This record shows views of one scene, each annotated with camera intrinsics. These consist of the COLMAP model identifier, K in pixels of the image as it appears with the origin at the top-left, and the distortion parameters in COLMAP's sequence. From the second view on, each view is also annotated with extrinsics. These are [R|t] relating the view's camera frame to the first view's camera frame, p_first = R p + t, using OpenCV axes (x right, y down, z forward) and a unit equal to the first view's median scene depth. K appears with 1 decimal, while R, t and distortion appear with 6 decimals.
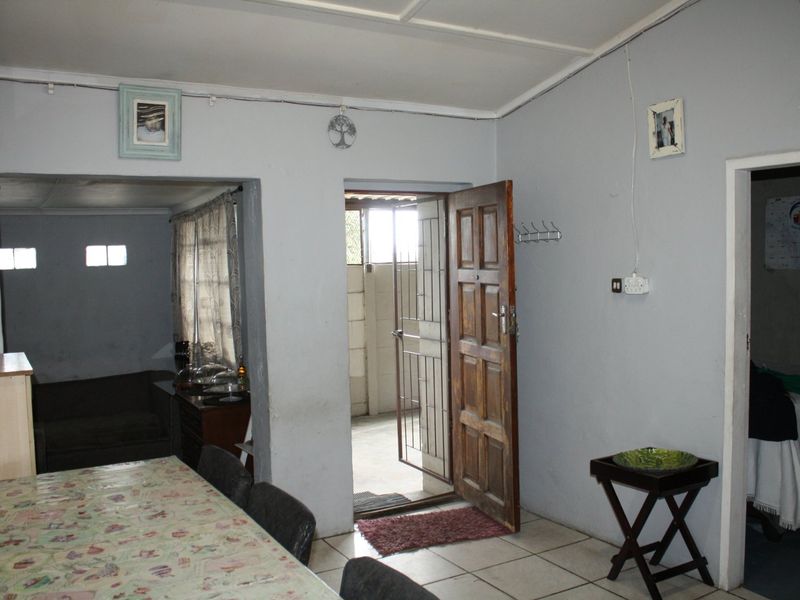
lens RADIAL K [[755.0, 0, 424.3], [0, 755.0, 312.1], [0, 0, 1]] dist [-0.146669, 0.119531]
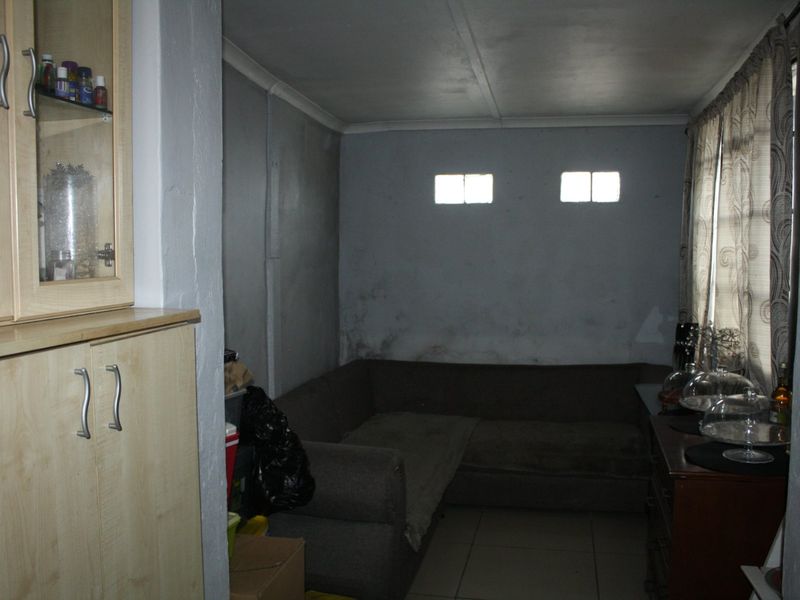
lens RADIAL K [[755.0, 0, 424.3], [0, 755.0, 312.1], [0, 0, 1]] dist [-0.146669, 0.119531]
pose [[0.750315, 0.079300, -0.656307, -0.100574], [-0.061801, 0.996846, 0.049793, 0.015074], [0.658186, 0.003201, 0.752849, 0.444765]]
